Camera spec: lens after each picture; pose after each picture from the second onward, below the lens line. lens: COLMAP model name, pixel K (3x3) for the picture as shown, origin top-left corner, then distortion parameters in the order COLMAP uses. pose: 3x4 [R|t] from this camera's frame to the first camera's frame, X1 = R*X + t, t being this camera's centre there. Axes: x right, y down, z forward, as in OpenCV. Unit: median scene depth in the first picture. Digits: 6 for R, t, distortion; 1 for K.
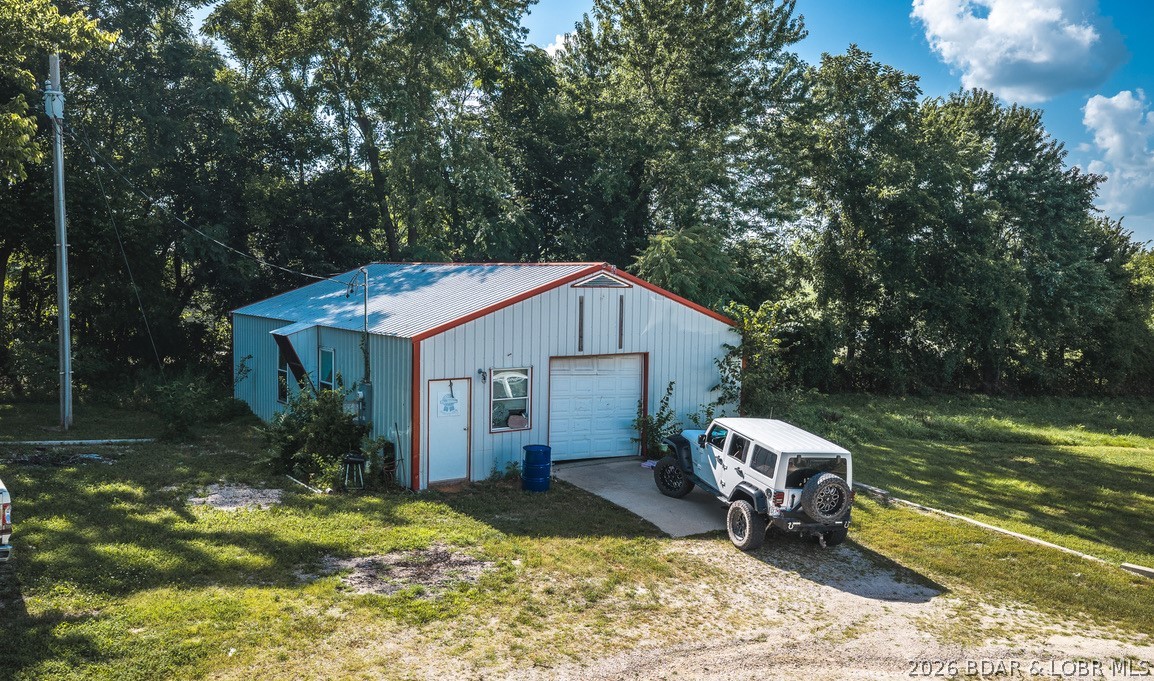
lens RADIAL K [[957.0, 0, 571.4], [0, 957.0, 347.4], [0, 0, 1]] dist [-0.010972, -0.005220]
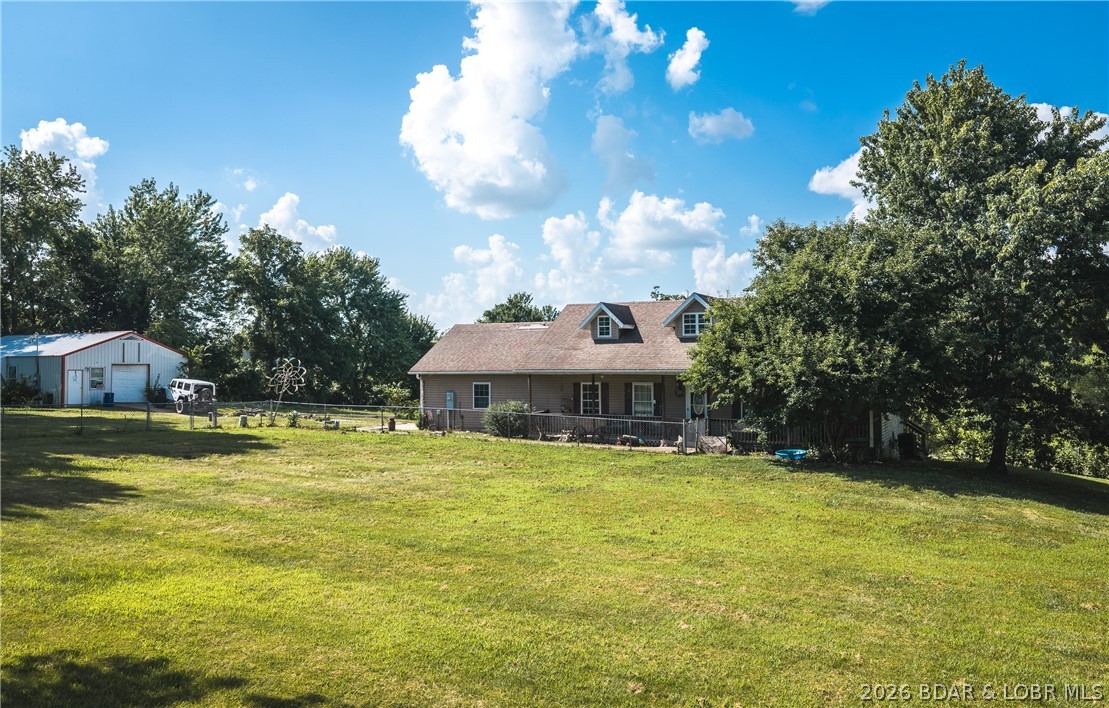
lens RADIAL K [[931.7, 0, 556.2], [0, 931.7, 356.2], [0, 0, 1]] dist [0.013518, -0.011086]
pose [[0.883556, -0.012342, 0.468164, -0.066142], [0.053978, 0.995674, -0.075623, 0.114627], [-0.465205, 0.092088, 0.880400, -0.877868]]
